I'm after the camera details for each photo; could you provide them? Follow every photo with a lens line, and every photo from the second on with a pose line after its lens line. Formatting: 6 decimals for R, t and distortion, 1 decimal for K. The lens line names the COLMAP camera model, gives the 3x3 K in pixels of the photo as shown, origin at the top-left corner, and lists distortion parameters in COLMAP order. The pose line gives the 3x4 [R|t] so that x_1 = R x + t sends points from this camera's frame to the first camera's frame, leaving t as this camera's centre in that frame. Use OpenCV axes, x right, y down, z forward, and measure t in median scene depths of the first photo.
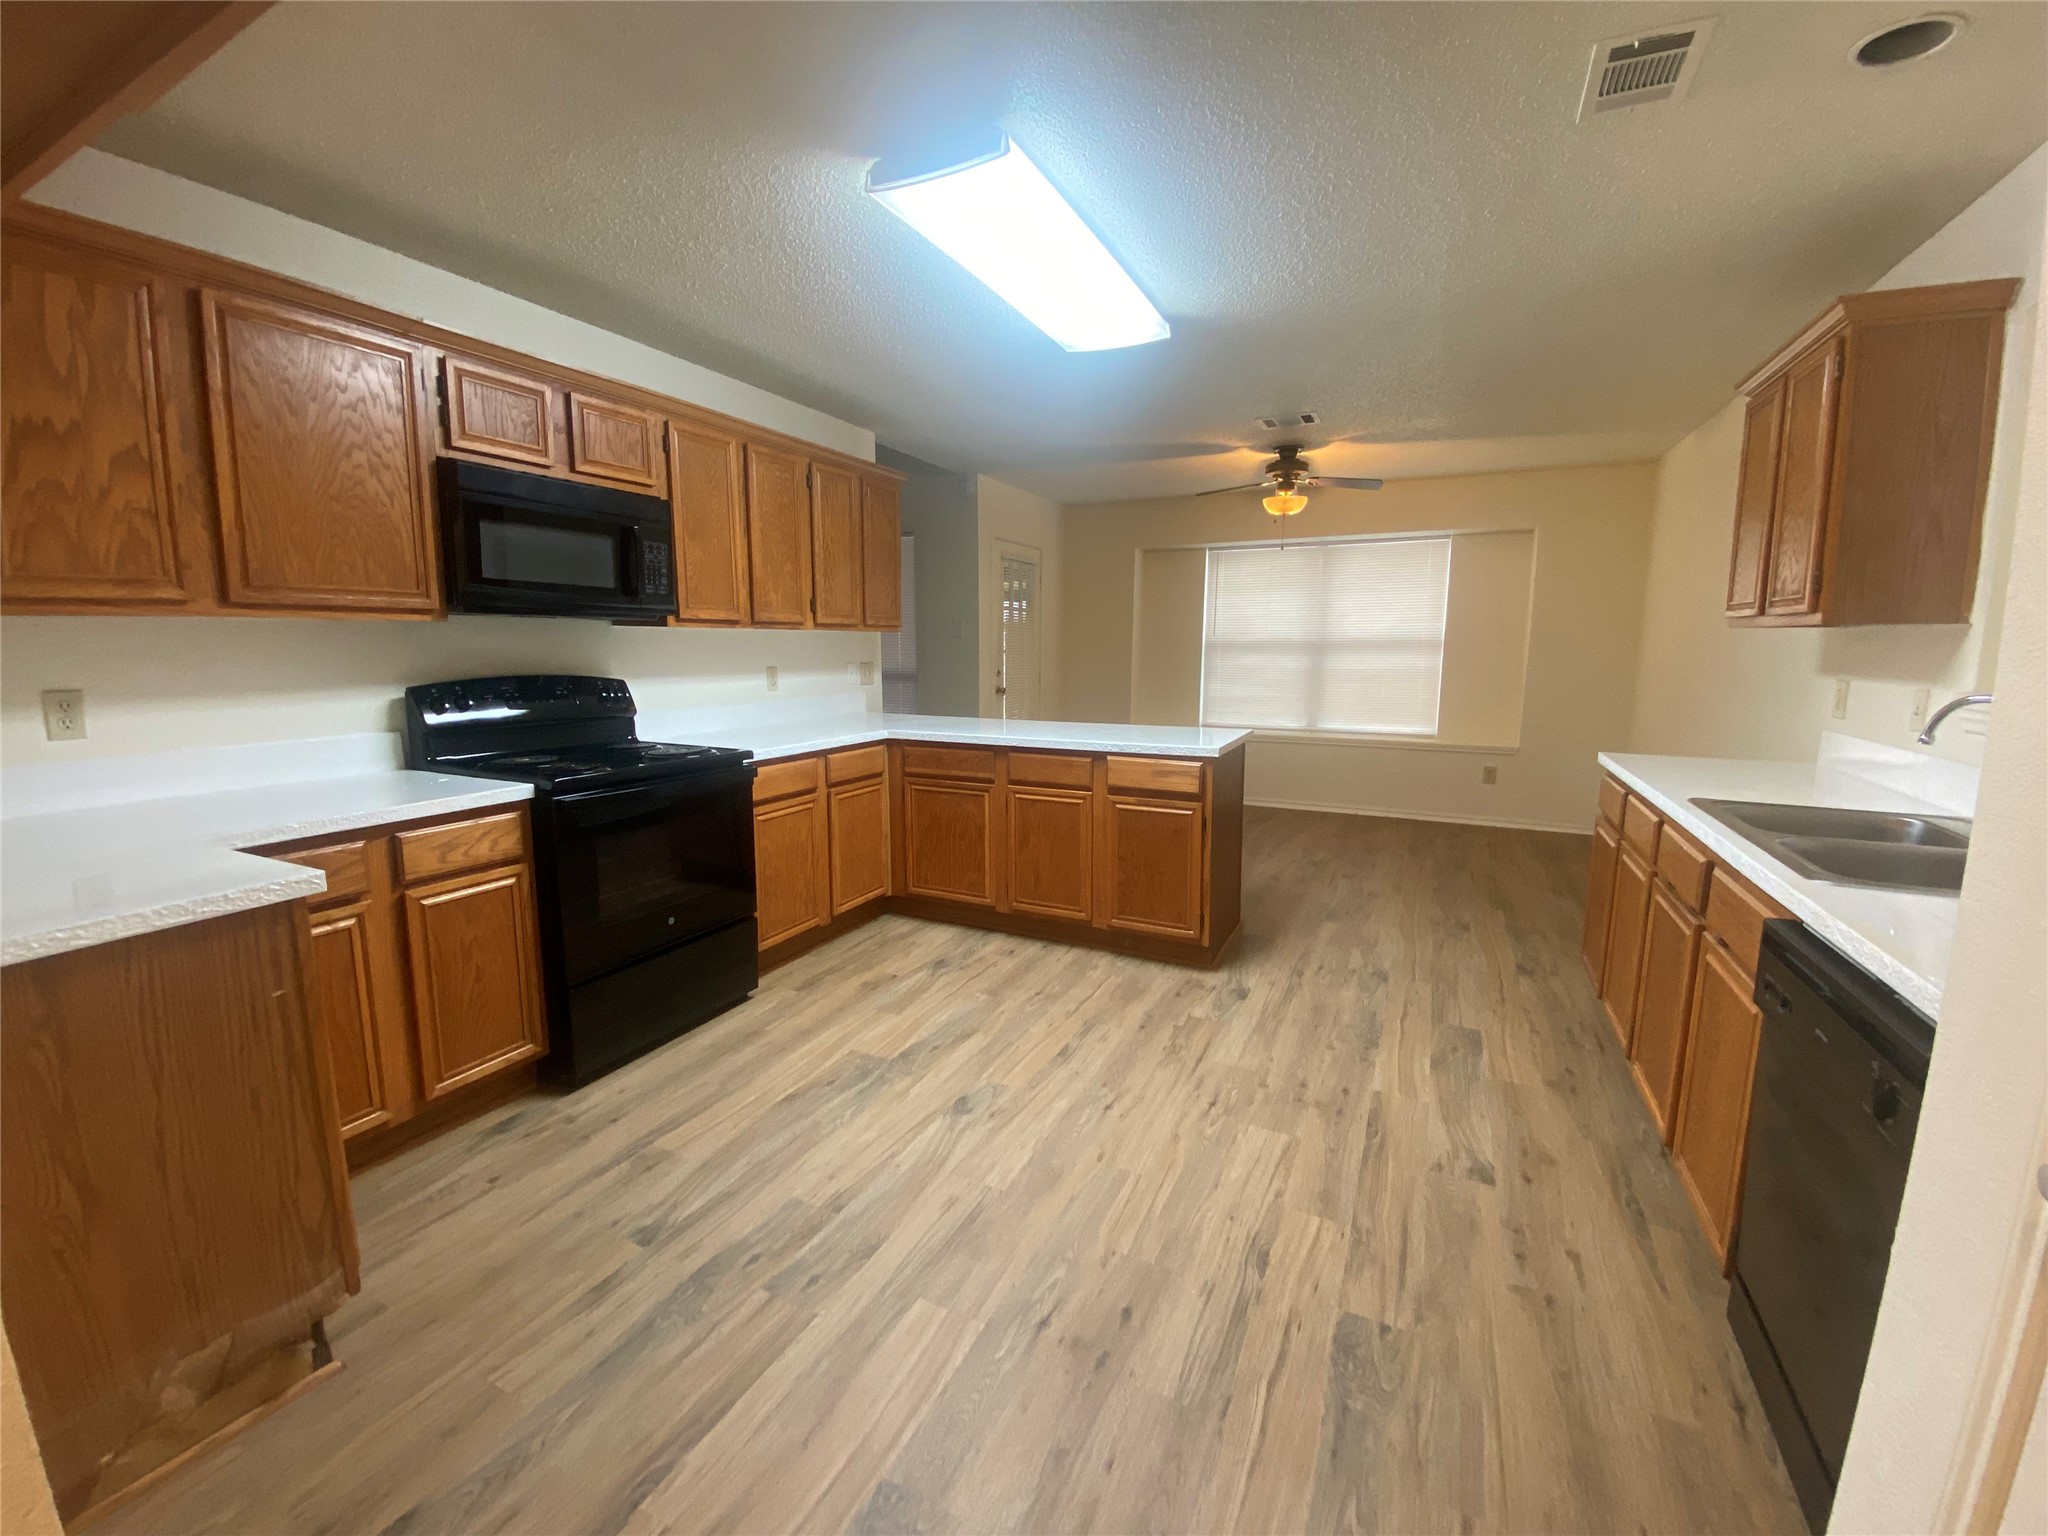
lens RADIAL K [[819.9, 0, 1024.0], [0, 819.9, 768.0], [0, 0, 1]] dist [0.013741, -0.000185]
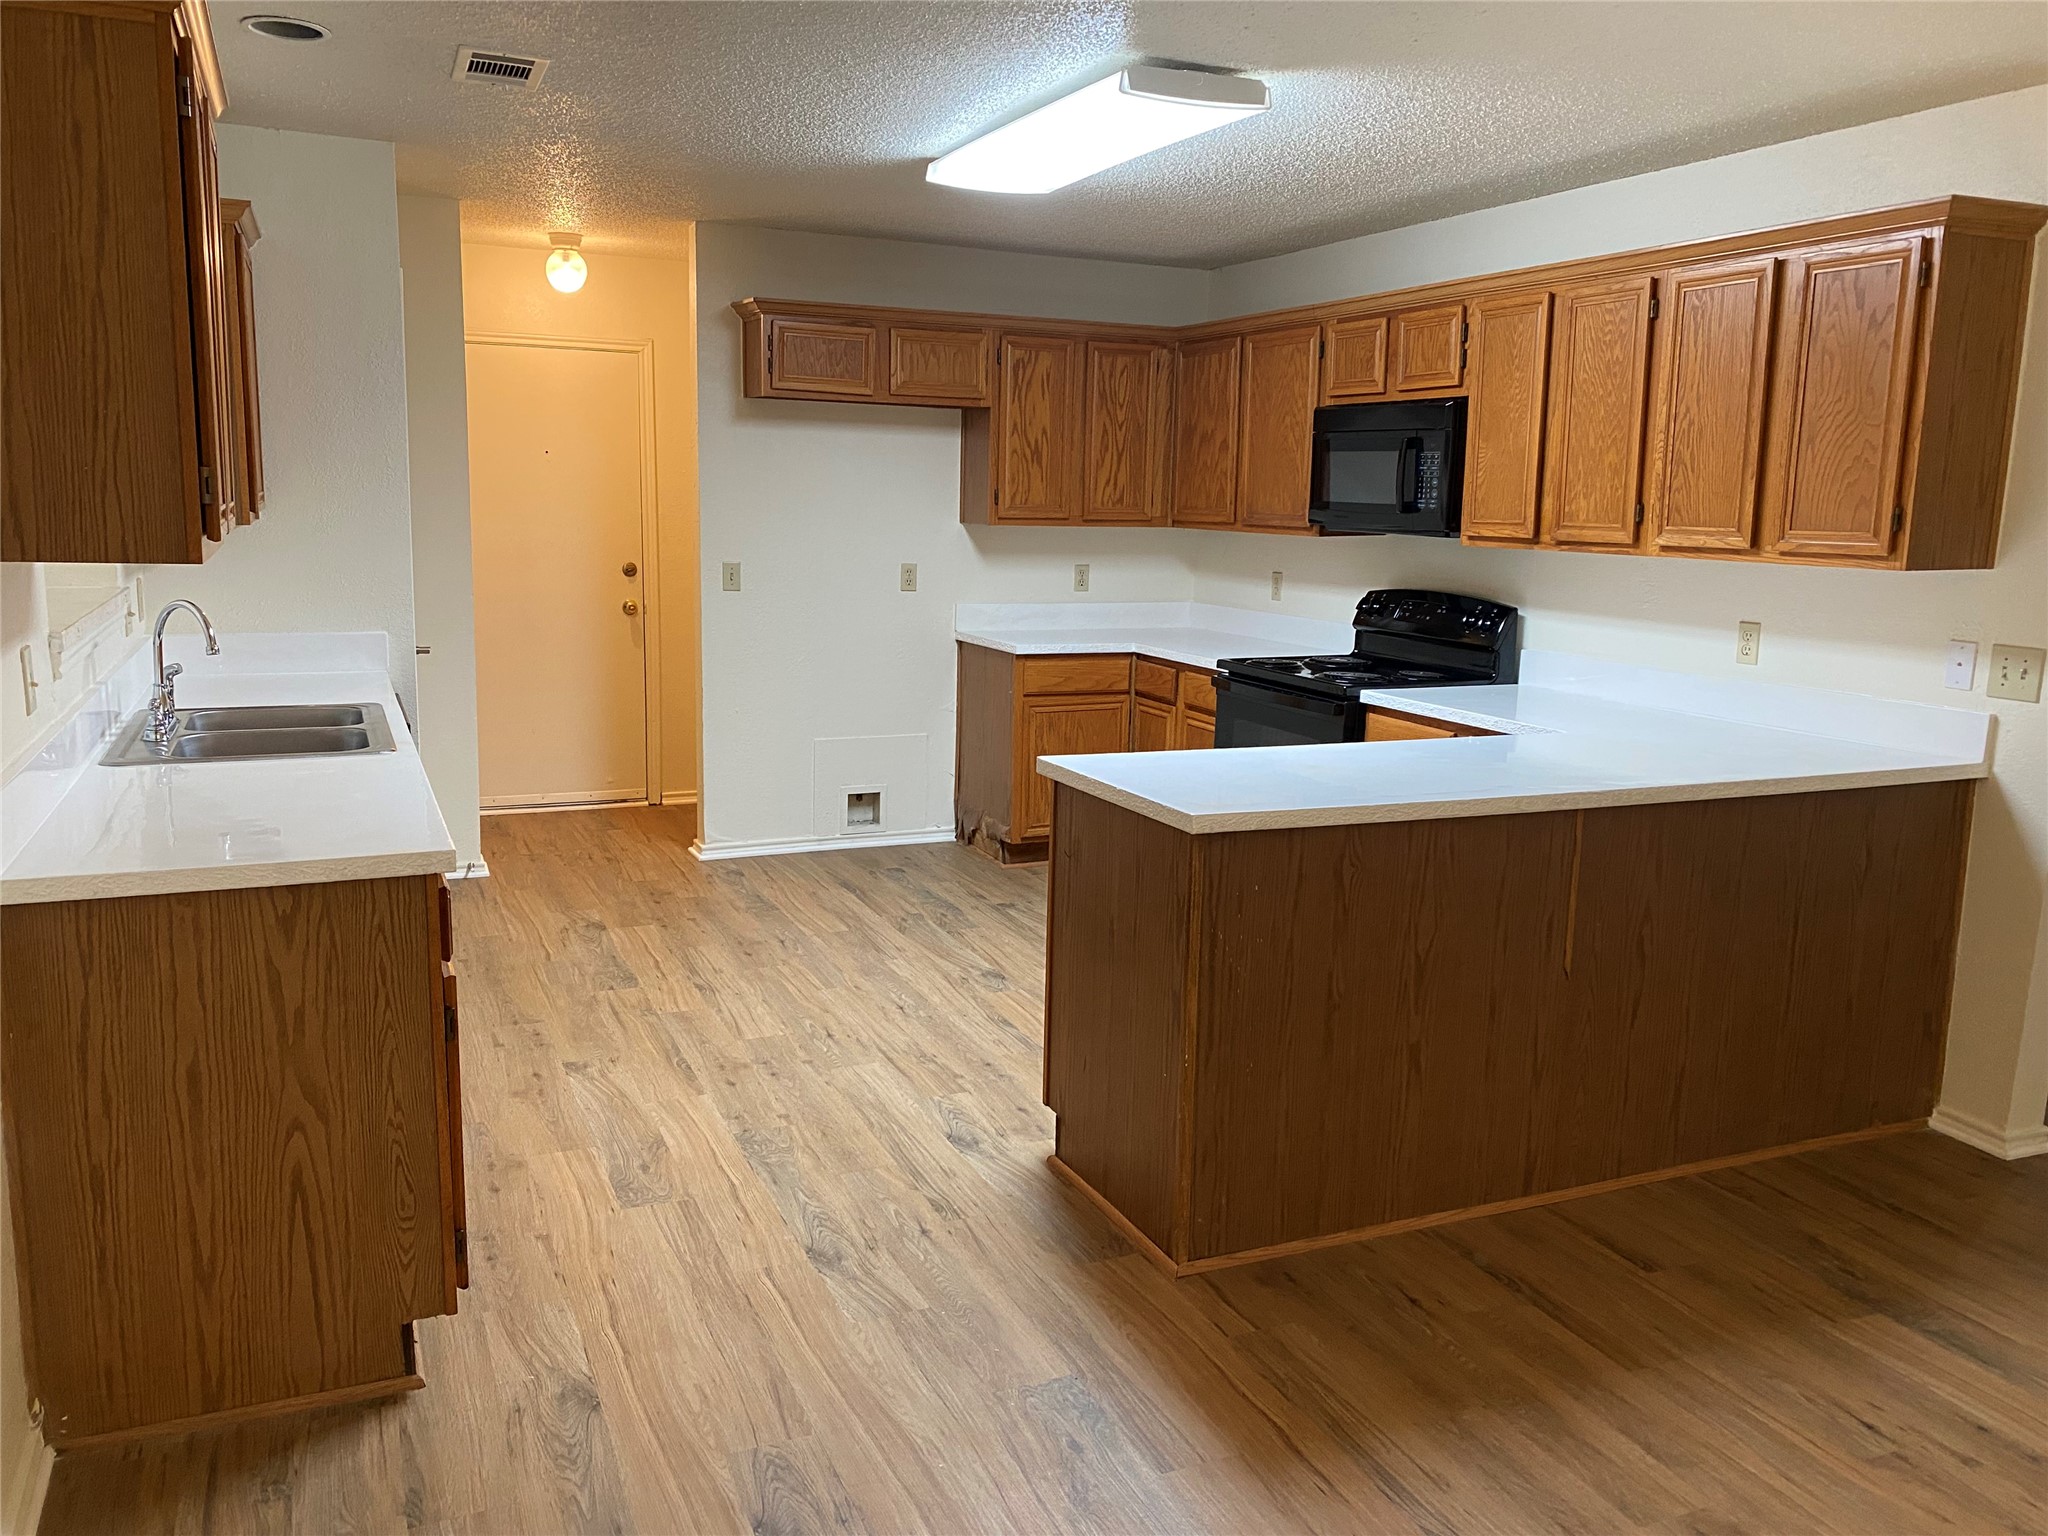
lens RADIAL K [[1611.7, 0, 1024.0], [0, 1611.7, 768.0], [0, 0, 1]] dist [0.185303, -0.001557]
pose [[-0.642516, 0.118026, -0.757128, 1.579793], [-0.146052, 0.951091, 0.272205, -0.471221], [0.752225, 0.285476, -0.593853, 2.345925]]
